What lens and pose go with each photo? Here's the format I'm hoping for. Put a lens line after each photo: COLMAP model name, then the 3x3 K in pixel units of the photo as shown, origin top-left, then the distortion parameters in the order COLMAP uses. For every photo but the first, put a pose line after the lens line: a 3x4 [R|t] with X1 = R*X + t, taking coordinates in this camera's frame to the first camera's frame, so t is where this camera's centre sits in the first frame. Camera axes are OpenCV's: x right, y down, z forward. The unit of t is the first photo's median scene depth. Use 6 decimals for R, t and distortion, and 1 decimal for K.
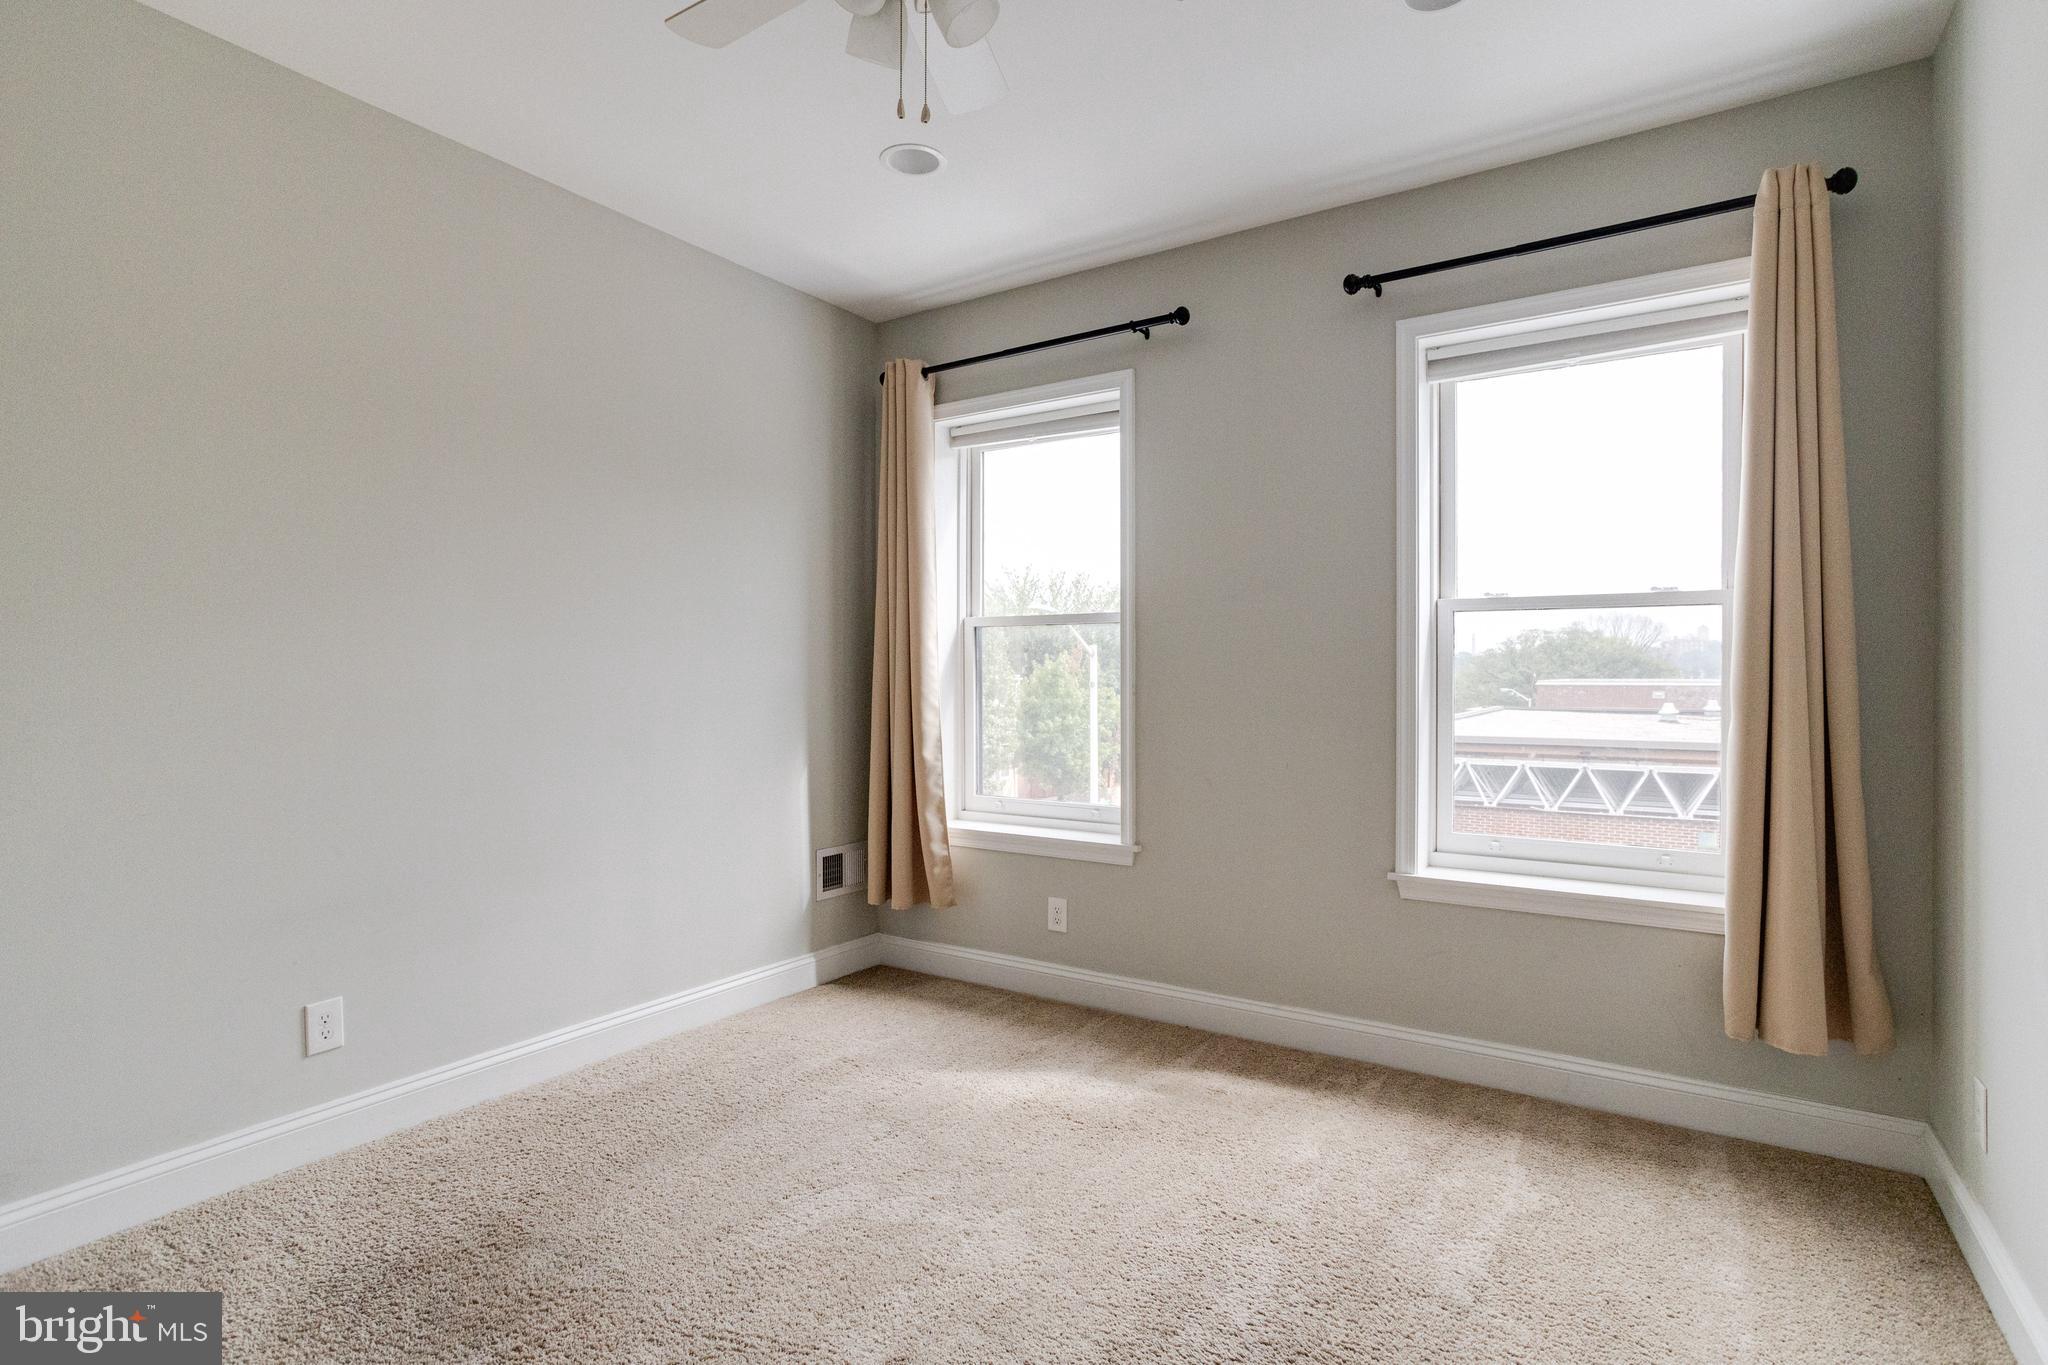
lens RADIAL K [[1006.9, 0, 1022.3], [0, 1006.9, 670.9], [0, 0, 1]] dist [-0.042266, 0.028632]
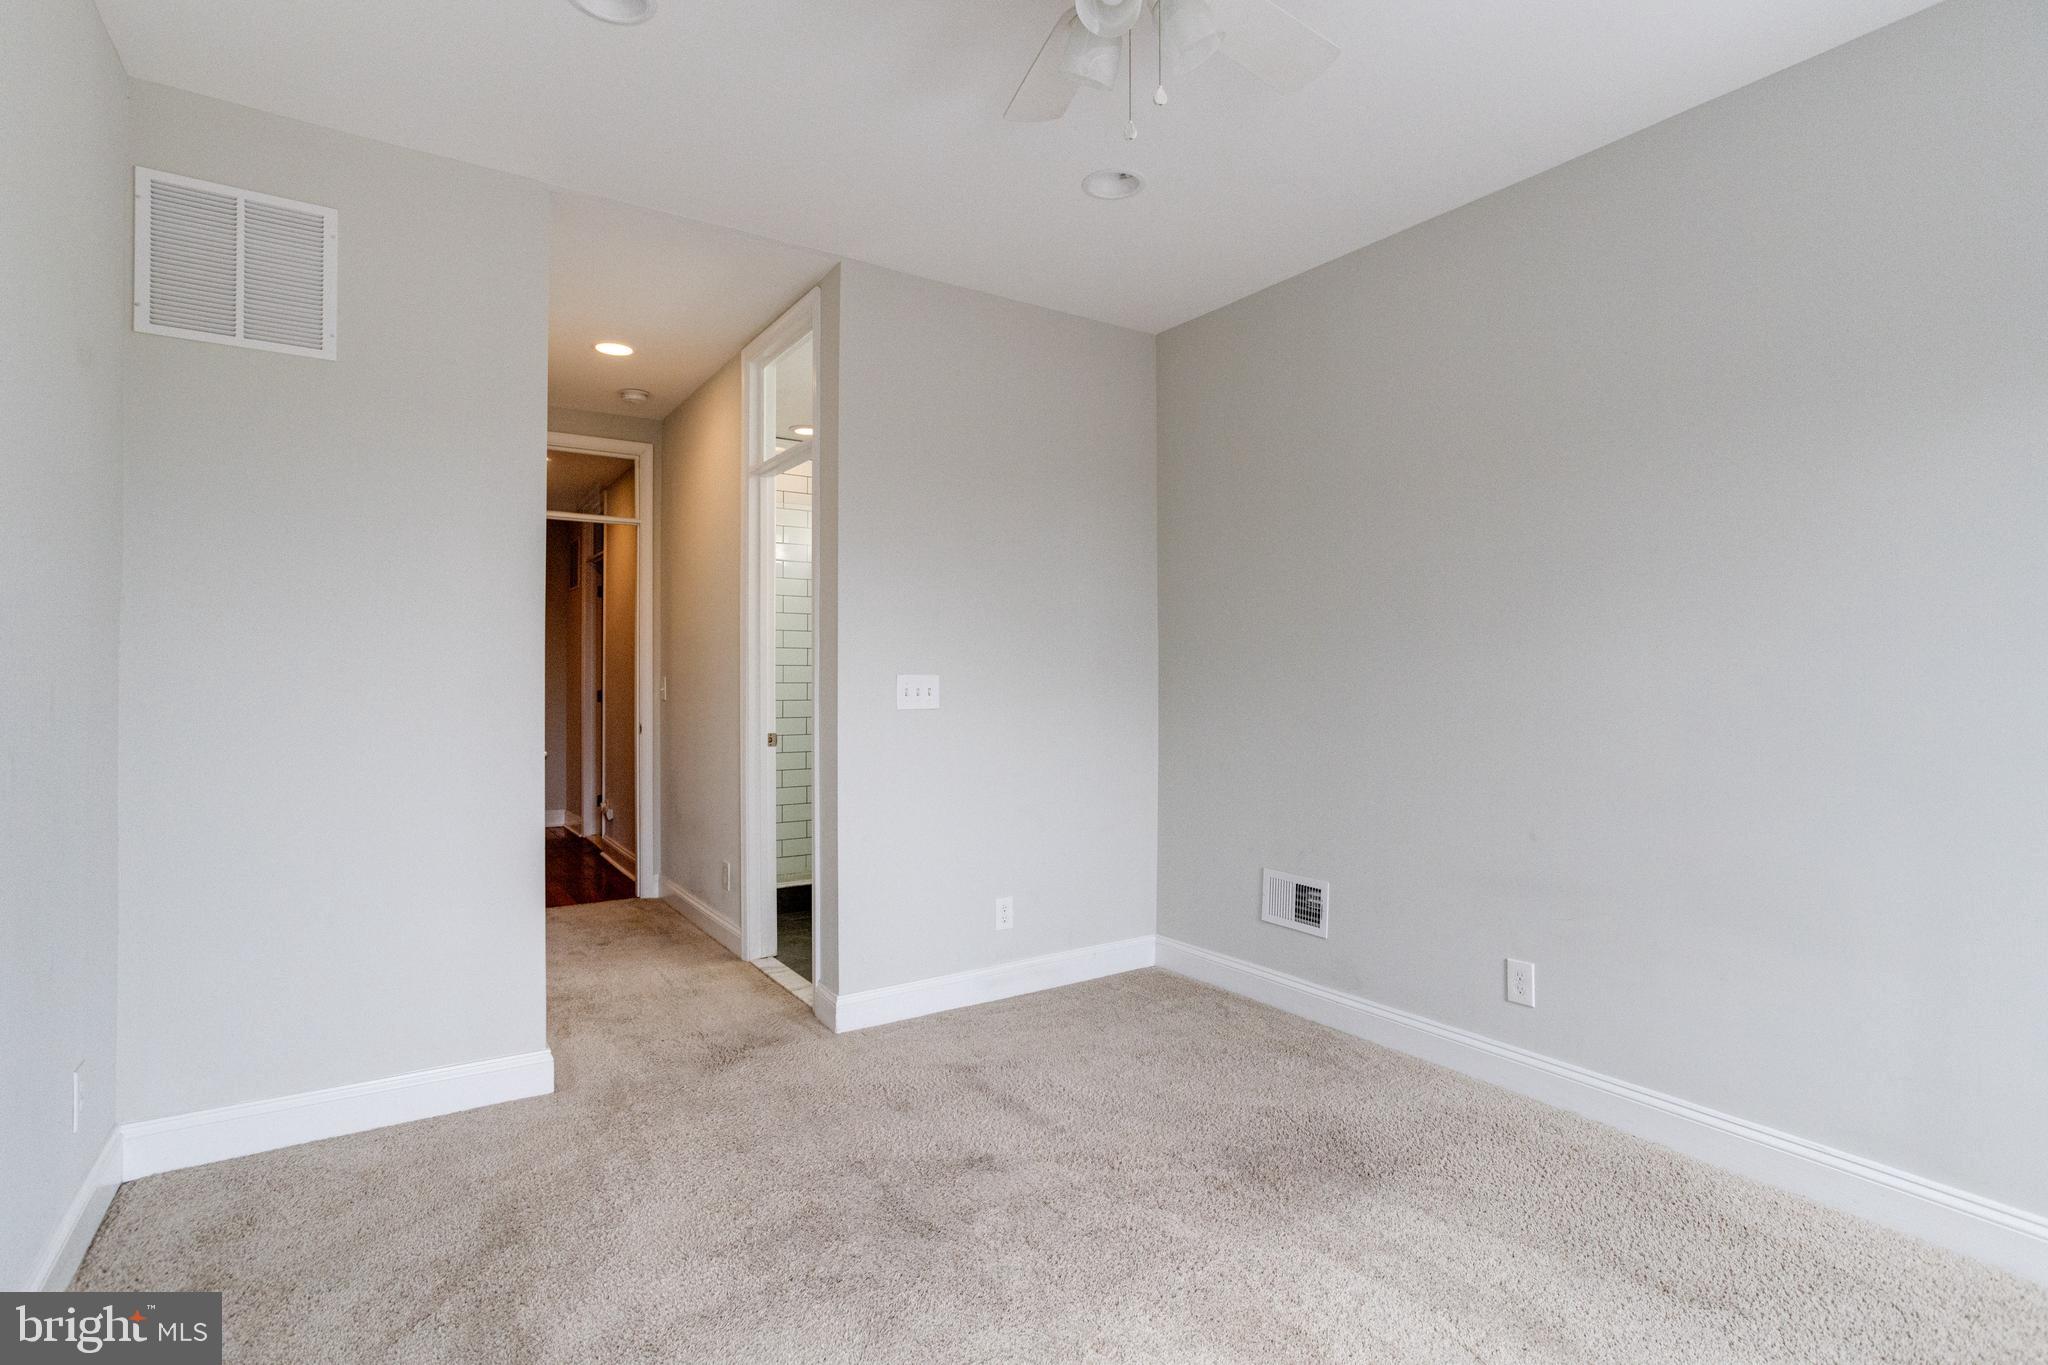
lens RADIAL K [[987.6, 0, 1017.5], [0, 987.6, 669.6], [0, 0, 1]] dist [-0.040323, 0.022456]
pose [[-0.394480, -0.010923, -0.918840, 0.451795], [-0.000807, 0.999933, -0.011541, 0.001544], [0.918904, -0.003811, -0.394462, 0.690931]]
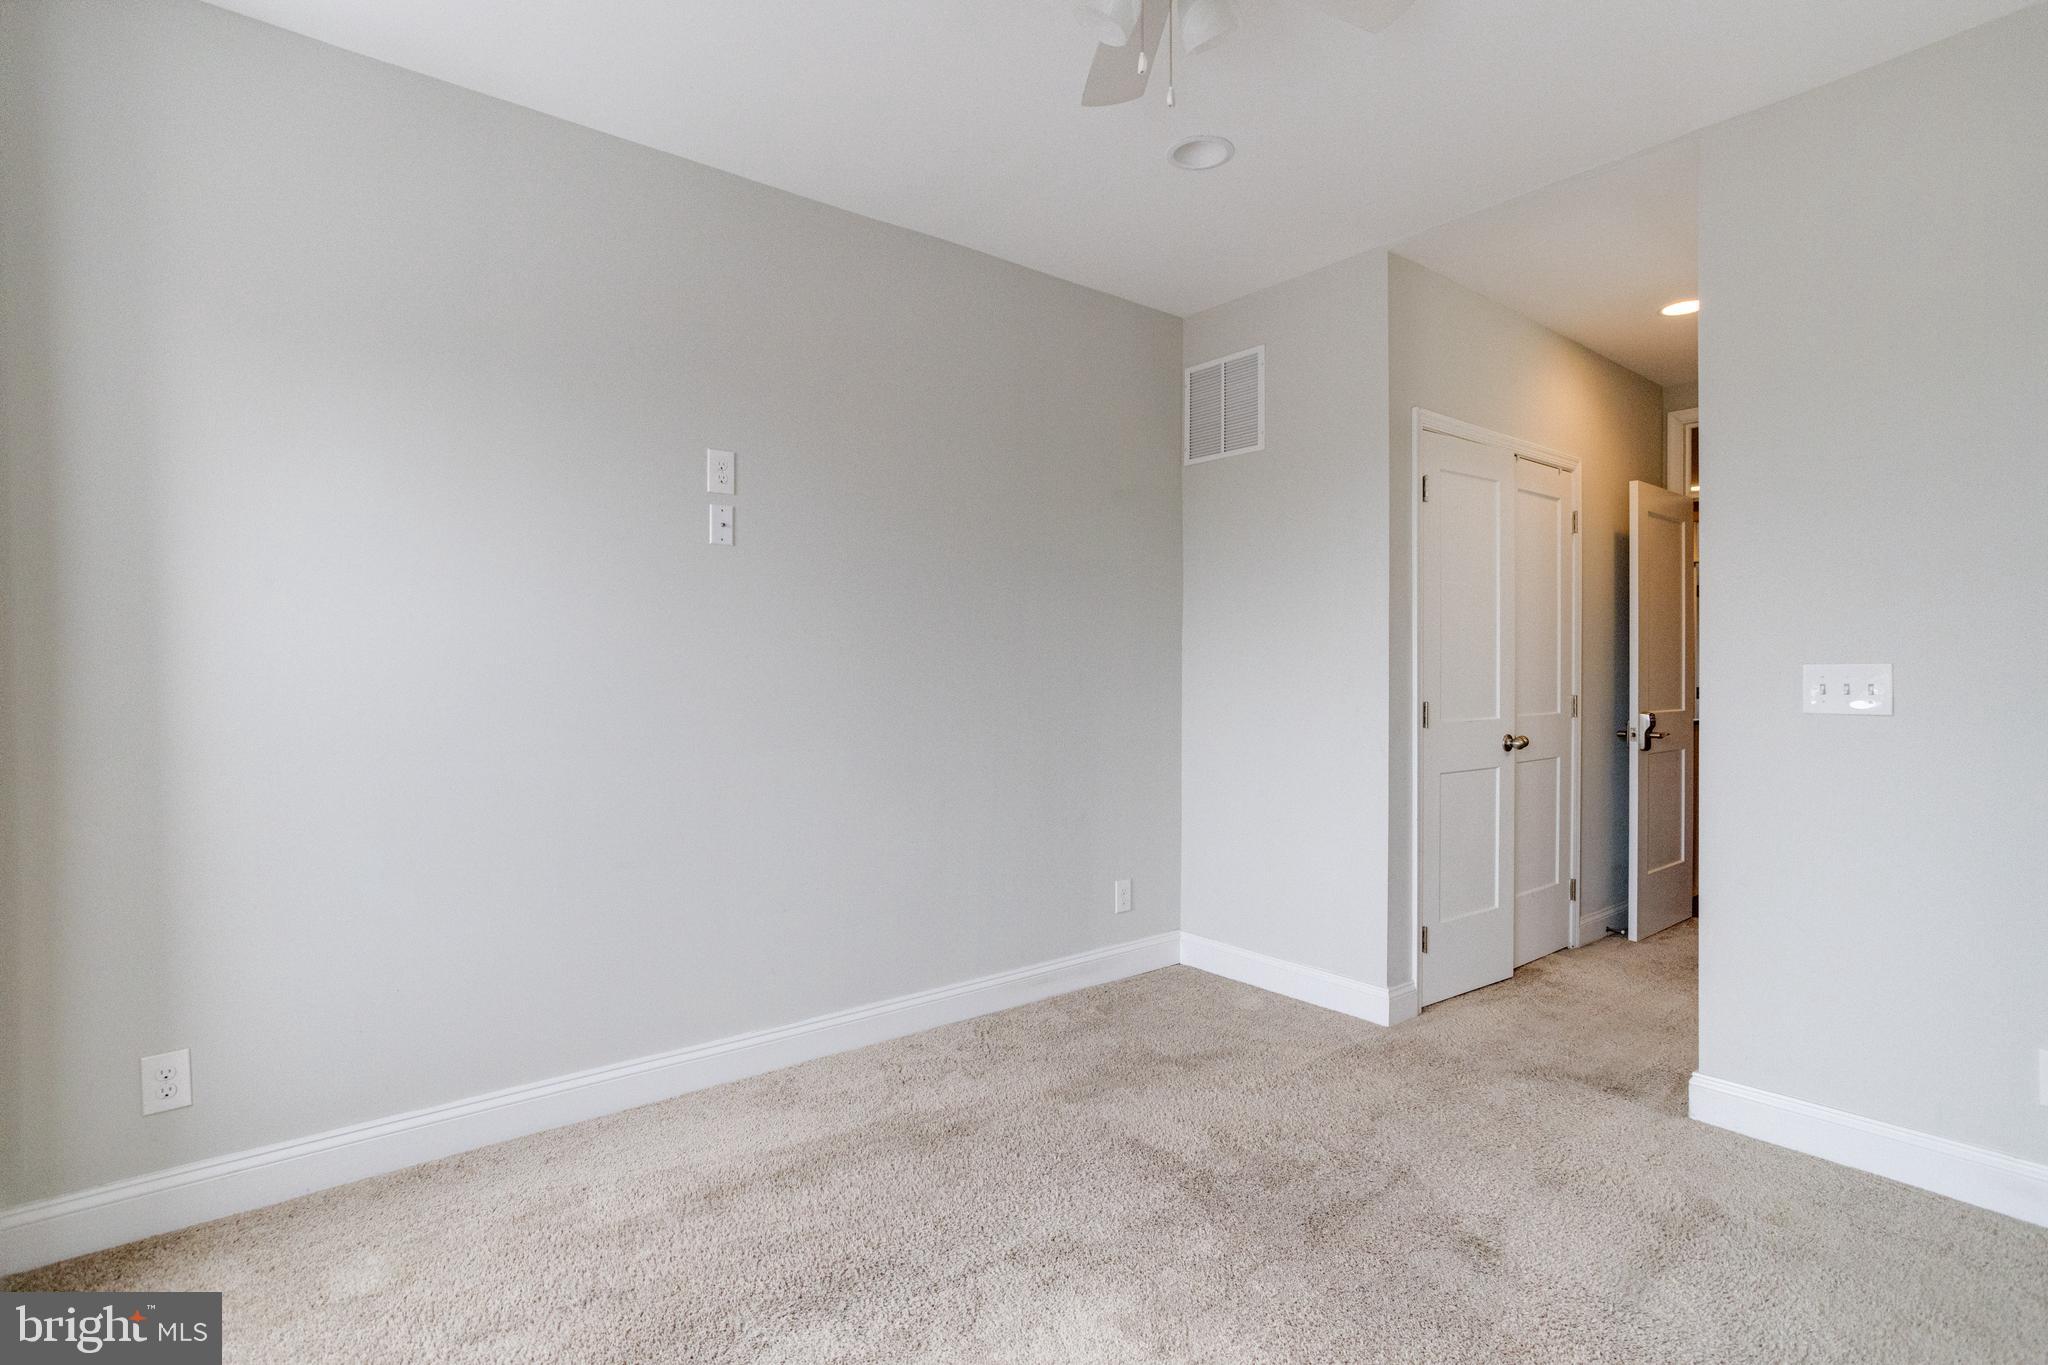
lens RADIAL K [[987.6, 0, 1017.5], [0, 987.6, 669.6], [0, 0, 1]] dist [-0.040323, 0.022456]
pose [[-0.949292, -0.001723, 0.314392, -0.160749], [-0.002914, 0.999990, -0.003319, 0.003666], [-0.314383, -0.004066, -0.949288, 1.061941]]
